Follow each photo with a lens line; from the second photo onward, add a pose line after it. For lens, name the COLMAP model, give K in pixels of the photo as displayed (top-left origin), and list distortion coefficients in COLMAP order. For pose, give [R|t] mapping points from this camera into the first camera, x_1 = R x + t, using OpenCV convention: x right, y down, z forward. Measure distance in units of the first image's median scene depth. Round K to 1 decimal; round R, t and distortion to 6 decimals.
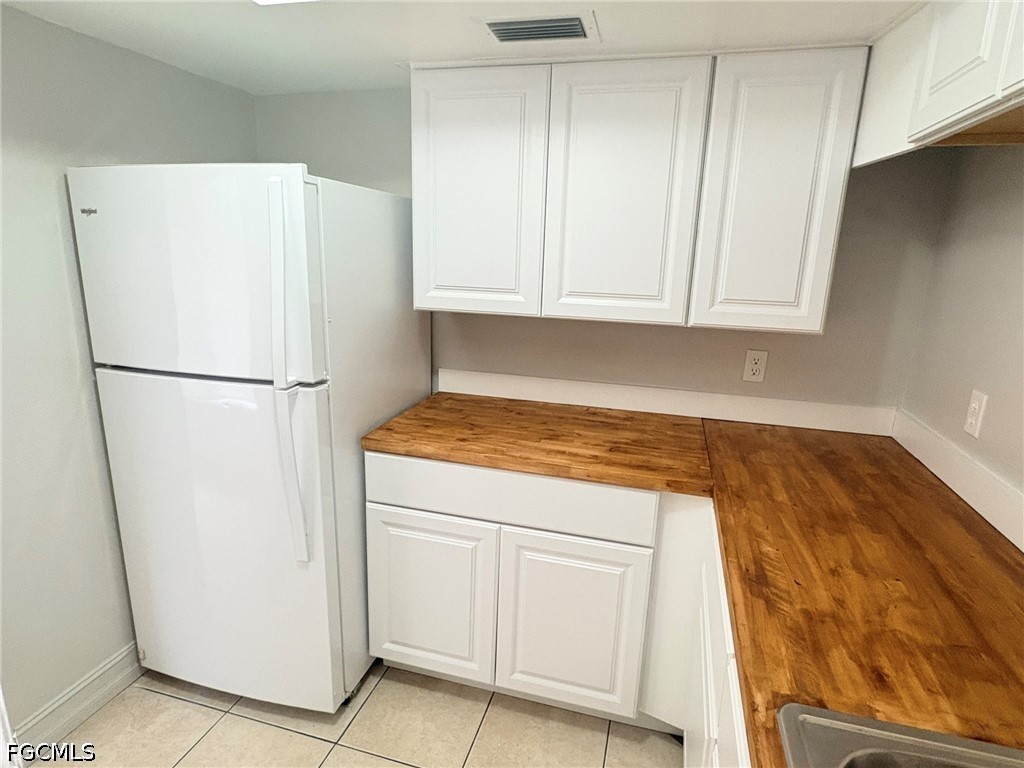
lens RADIAL K [[567.6, 0, 512.3], [0, 567.6, 385.5], [0, 0, 1]] dist [0.005446, 0.000690]
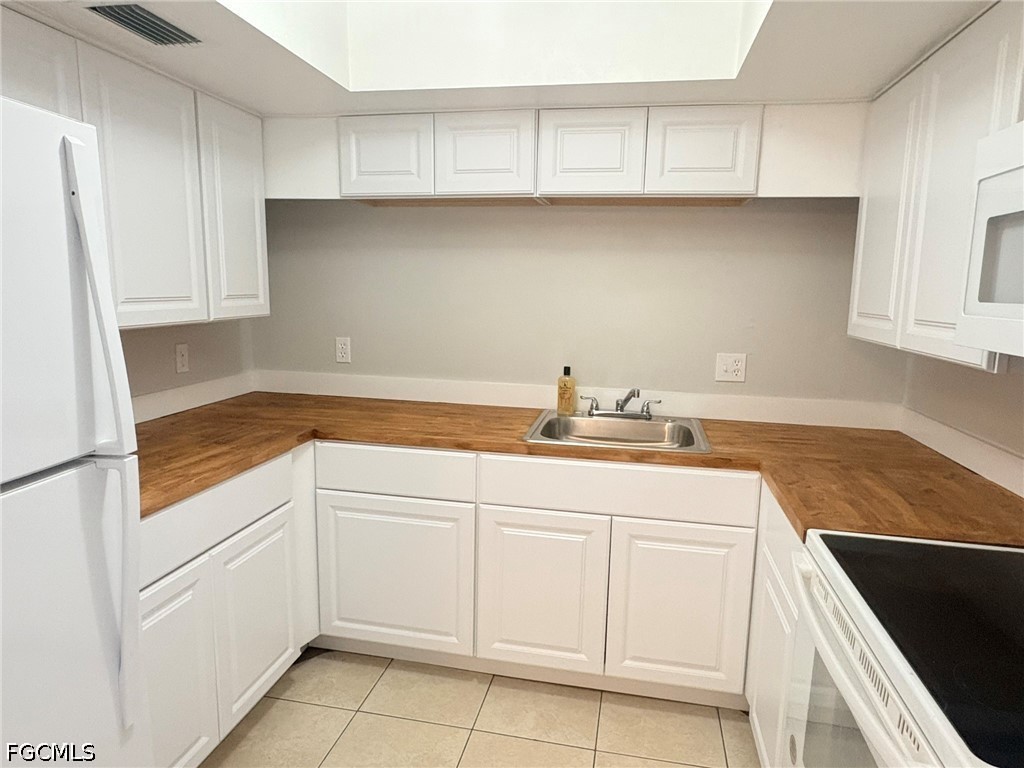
lens RADIAL K [[650.3, 0, 511.1], [0, 650.3, 385.9], [0, 0, 1]] dist [0.004005, 0.003024]
pose [[-0.078277, -0.183741, 0.979853, -1.033522], [0.223014, 0.954734, 0.196846, -0.105598], [-0.971667, 0.233930, -0.033756, 0.505793]]
